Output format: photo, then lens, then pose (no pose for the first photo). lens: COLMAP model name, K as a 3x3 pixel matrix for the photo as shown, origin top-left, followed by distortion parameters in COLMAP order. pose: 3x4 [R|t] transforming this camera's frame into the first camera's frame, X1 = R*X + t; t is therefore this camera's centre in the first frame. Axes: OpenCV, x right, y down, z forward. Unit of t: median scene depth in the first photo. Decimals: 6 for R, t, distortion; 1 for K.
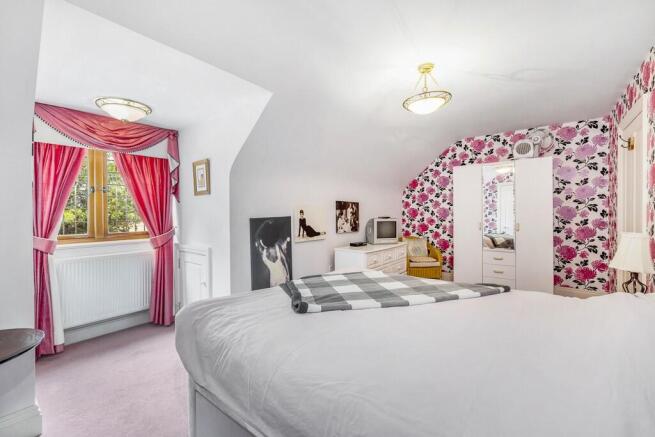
lens RADIAL K [[283.5, 0, 331.0], [0, 283.5, 214.6], [0, 0, 1]] dist [0.001229, 0.000115]
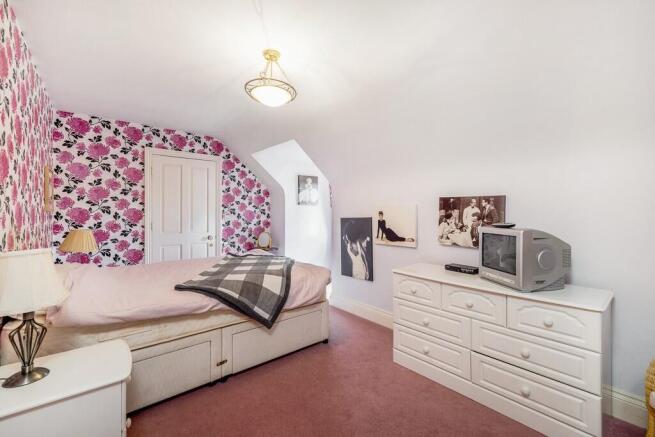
lens RADIAL K [[283.5, 0, 331.0], [0, 283.5, 214.6], [0, 0, 1]] dist [0.001229, 0.000115]
pose [[-0.197350, 0.013794, -0.980236, 0.898057], [-0.005471, 0.999870, 0.015172, -0.018450], [0.980318, 0.008357, -0.197248, 1.053978]]
